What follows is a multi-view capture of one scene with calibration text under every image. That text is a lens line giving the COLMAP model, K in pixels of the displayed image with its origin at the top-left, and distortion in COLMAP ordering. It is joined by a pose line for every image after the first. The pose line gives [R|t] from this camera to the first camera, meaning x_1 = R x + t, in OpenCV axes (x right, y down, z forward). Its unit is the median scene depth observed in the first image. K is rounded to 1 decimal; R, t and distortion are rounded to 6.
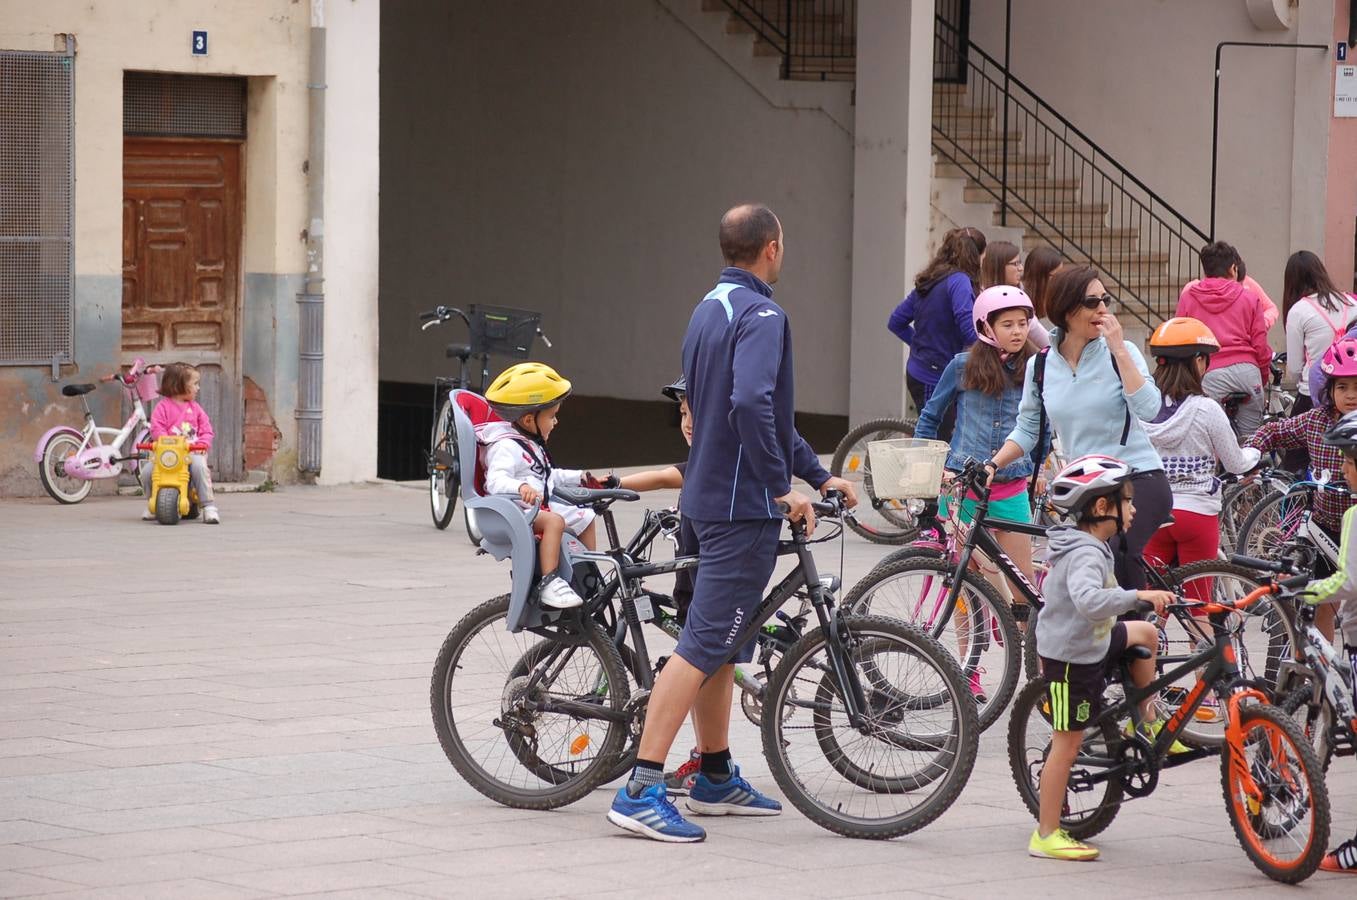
lens RADIAL K [[5000.4, 0, 678.5], [0, 5000.4, 450.0], [0, 0, 1]] dist [0.887867, -0.873549]
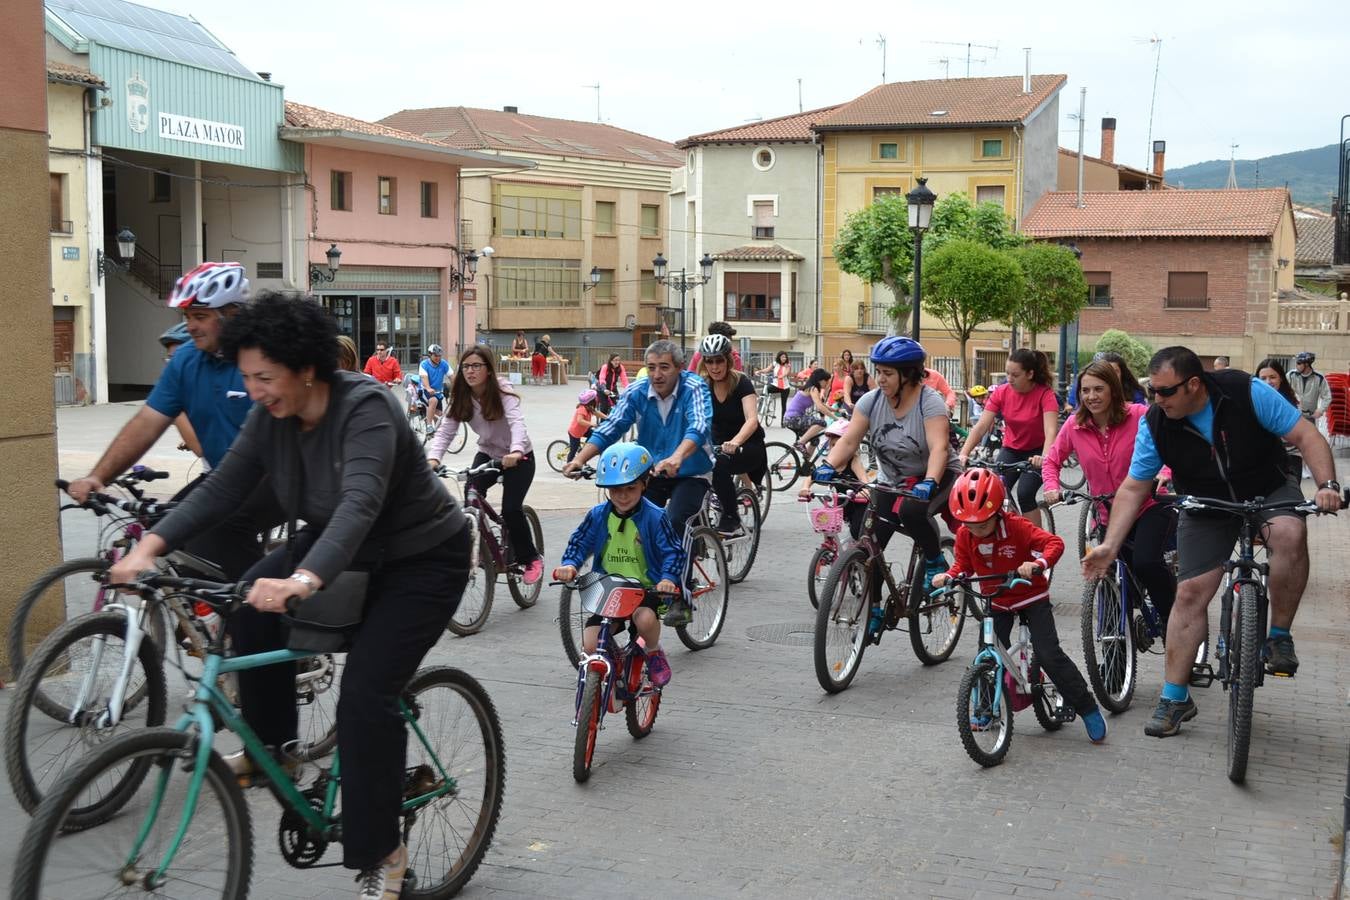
lens RADIAL K [[1685.7, 0, 674.7], [0, 1685.7, 461.8], [0, 0, 1]] dist [-0.041663, 0.022915]
pose [[0.908217, -0.052965, 0.415133, -0.212205], [0.037489, 0.998268, 0.045348, 0.009307], [-0.416816, -0.025623, 0.908630, -0.444025]]
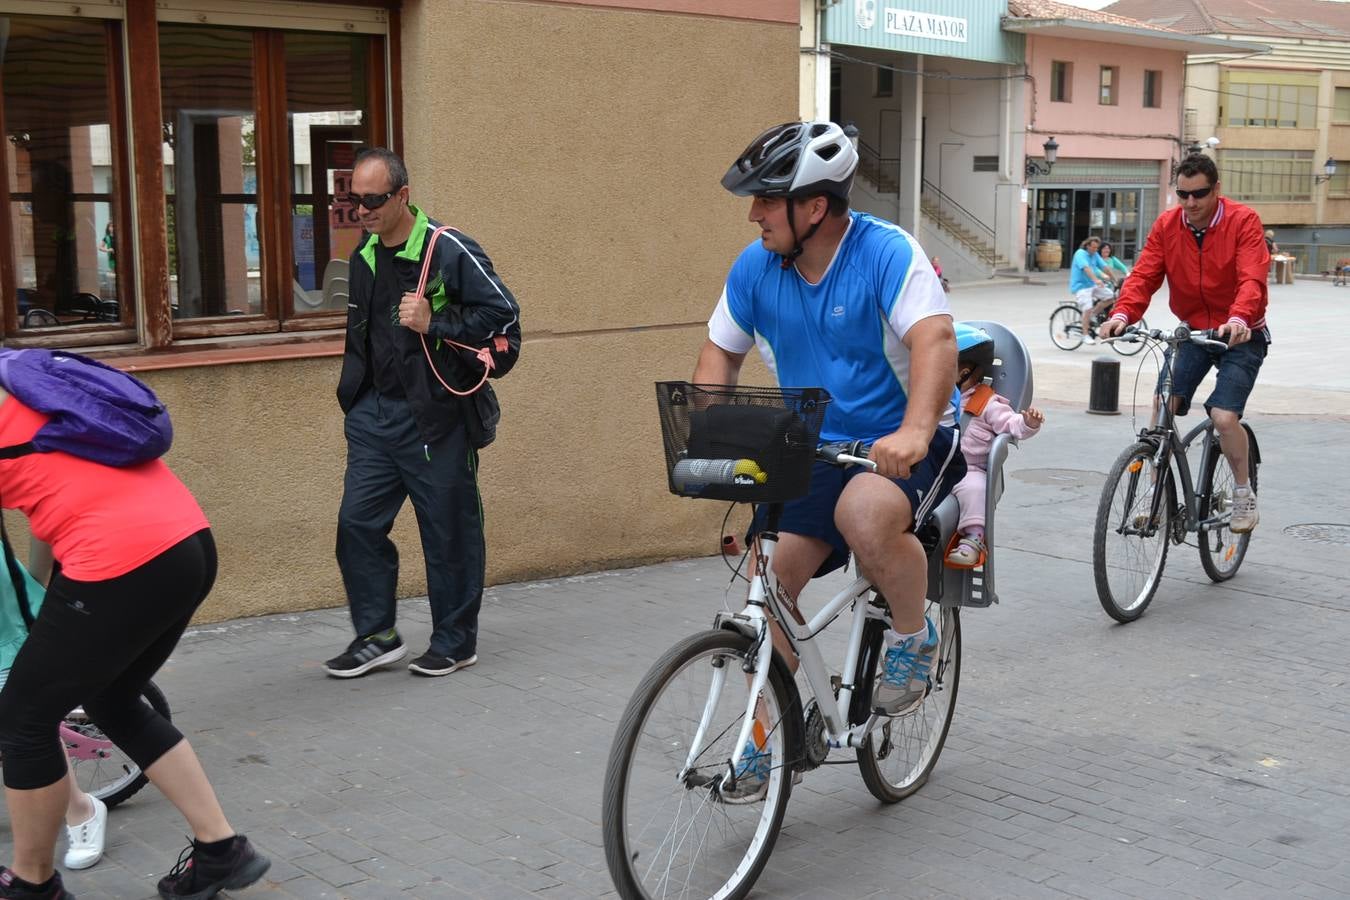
lens RADIAL K [[1685.7, 0, 674.7], [0, 1685.7, 461.8], [0, 0, 1]] dist [-0.041663, 0.022915]
pose [[0.999694, -0.019299, 0.015454, -0.215489], [0.017738, 0.995276, 0.095452, 0.010177], [-0.017223, -0.095149, 0.995314, -0.441345]]
